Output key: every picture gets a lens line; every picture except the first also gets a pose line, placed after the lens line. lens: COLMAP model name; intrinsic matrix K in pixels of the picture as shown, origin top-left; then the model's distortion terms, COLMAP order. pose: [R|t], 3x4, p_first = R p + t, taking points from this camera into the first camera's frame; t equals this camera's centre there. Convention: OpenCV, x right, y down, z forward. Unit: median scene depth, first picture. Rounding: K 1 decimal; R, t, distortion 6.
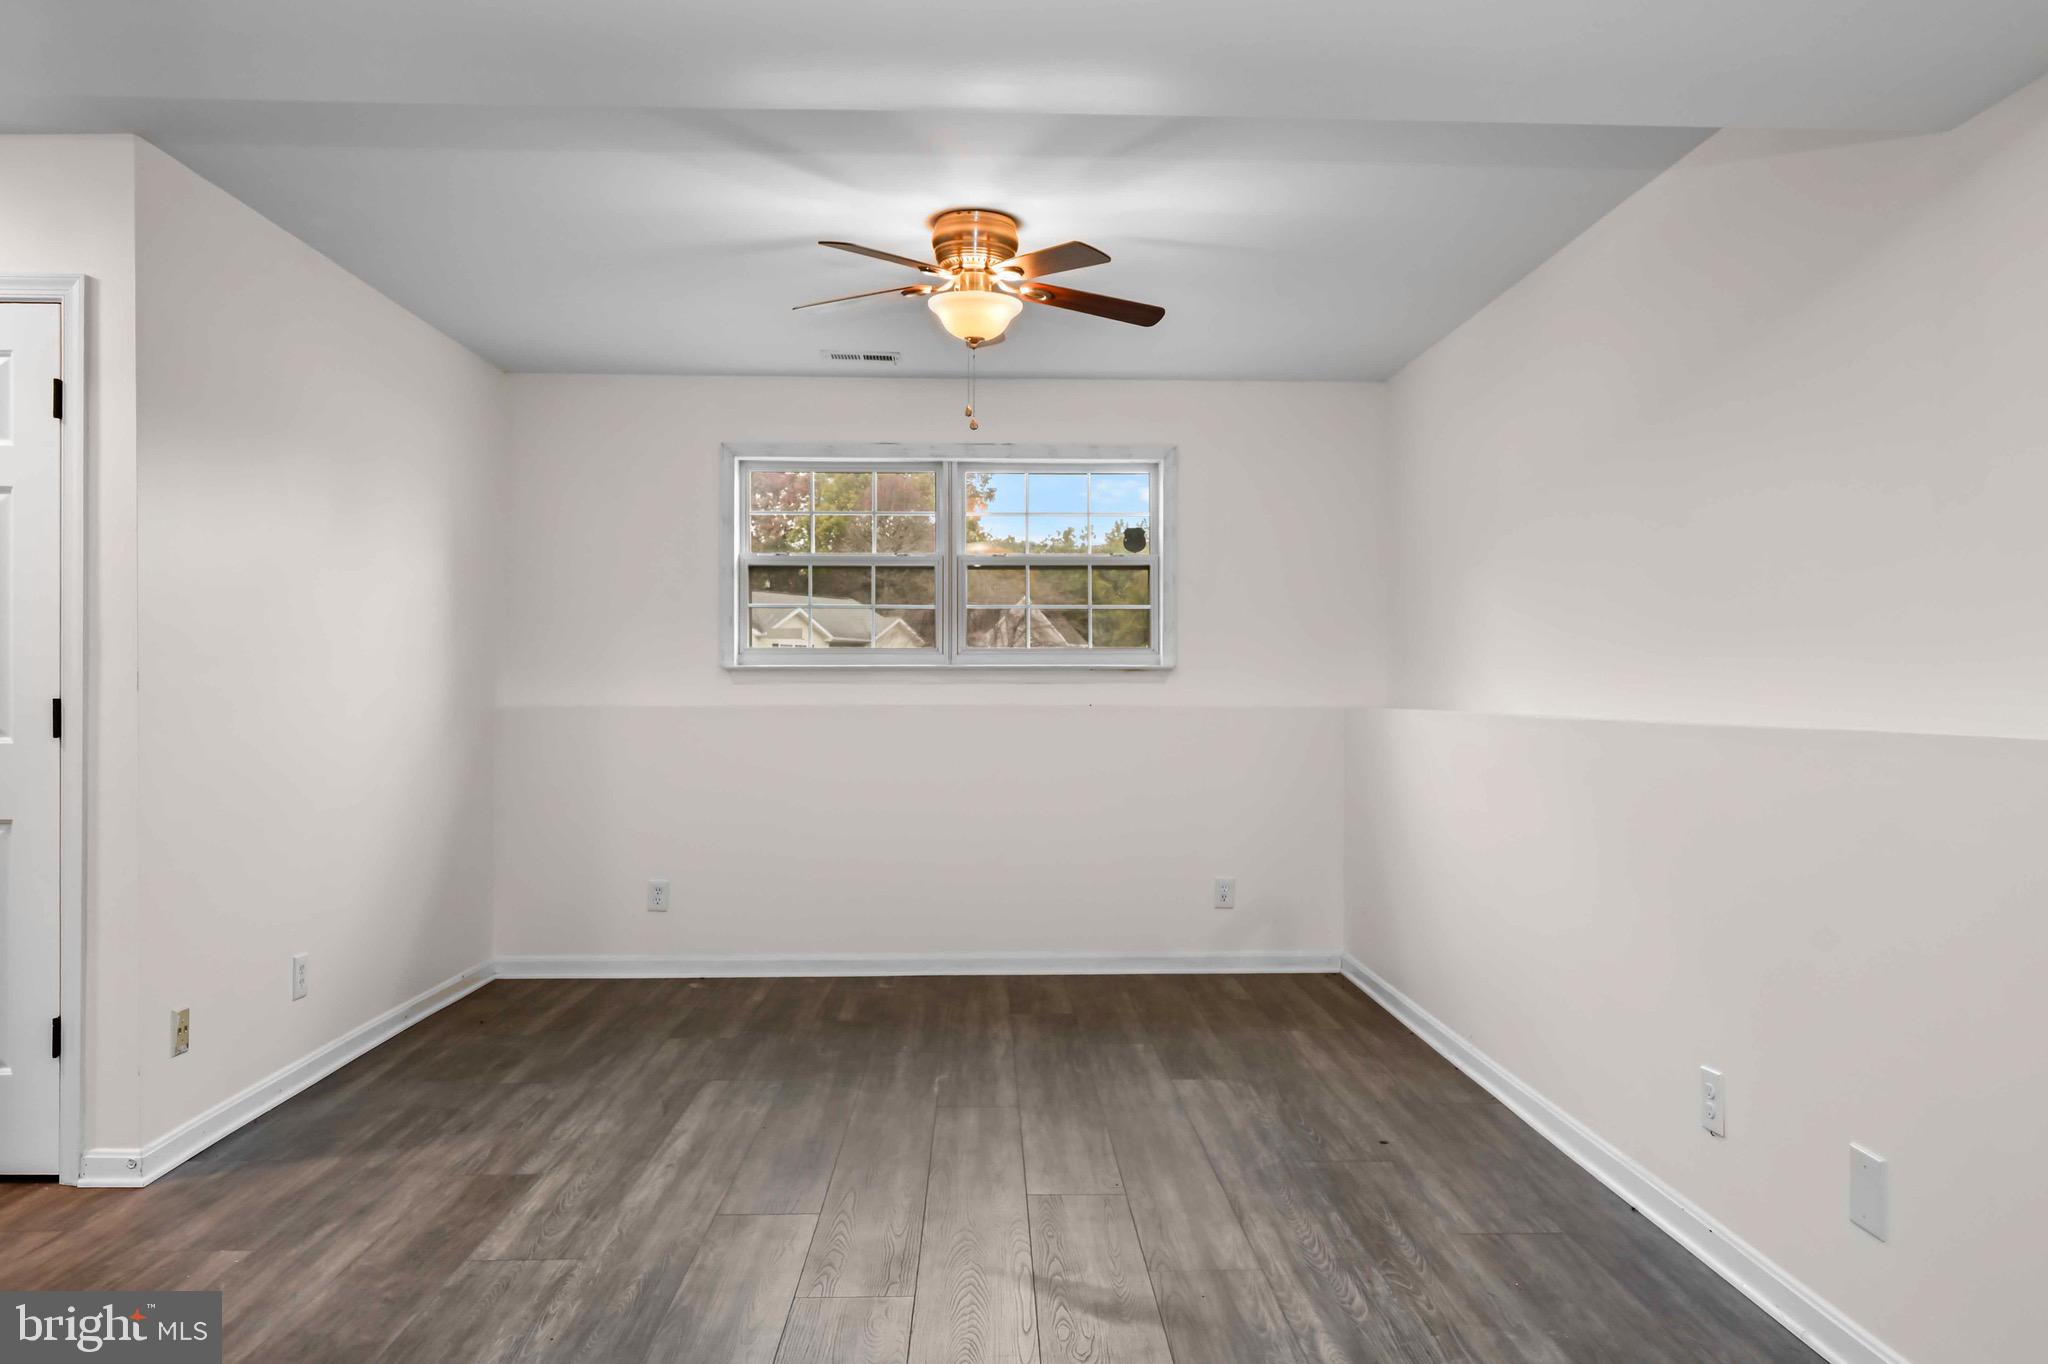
lens RADIAL K [[1413.9, 0, 1022.9], [0, 1413.9, 696.3], [0, 0, 1]] dist [-0.005536, 0.001649]
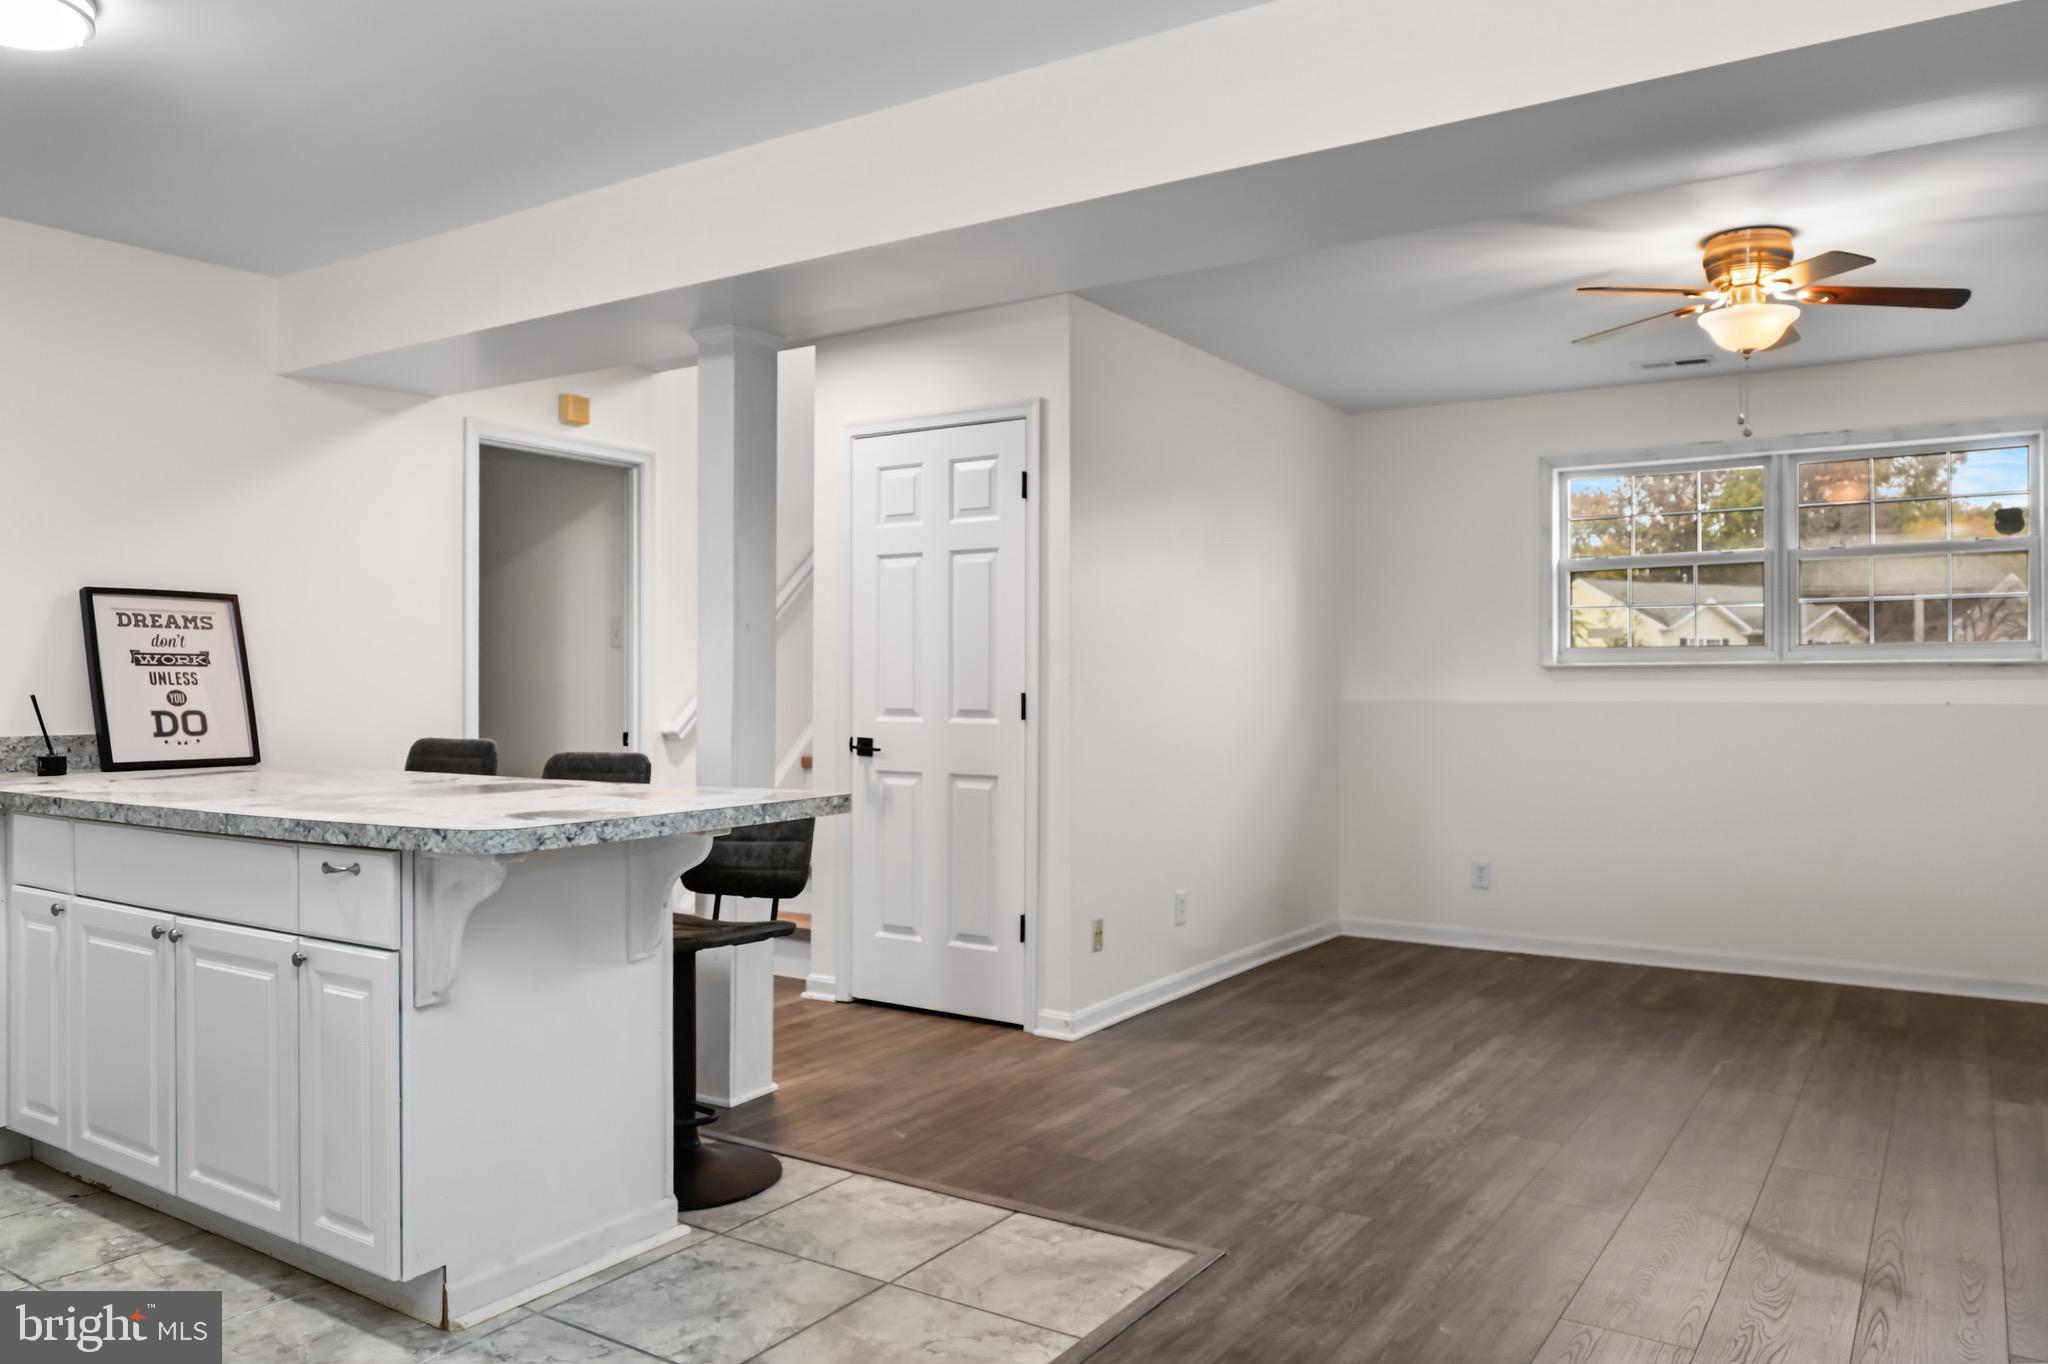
lens RADIAL K [[1438.4, 0, 1024.0], [0, 1438.4, 682.0], [0, 0, 1]] dist [-0.002102, 0.000015]
pose [[0.814806, -0.001772, -0.579730, 0.149394], [-0.003137, 0.999967, -0.007466, 0.001520], [0.579725, 0.007902, 0.814774, -0.175688]]
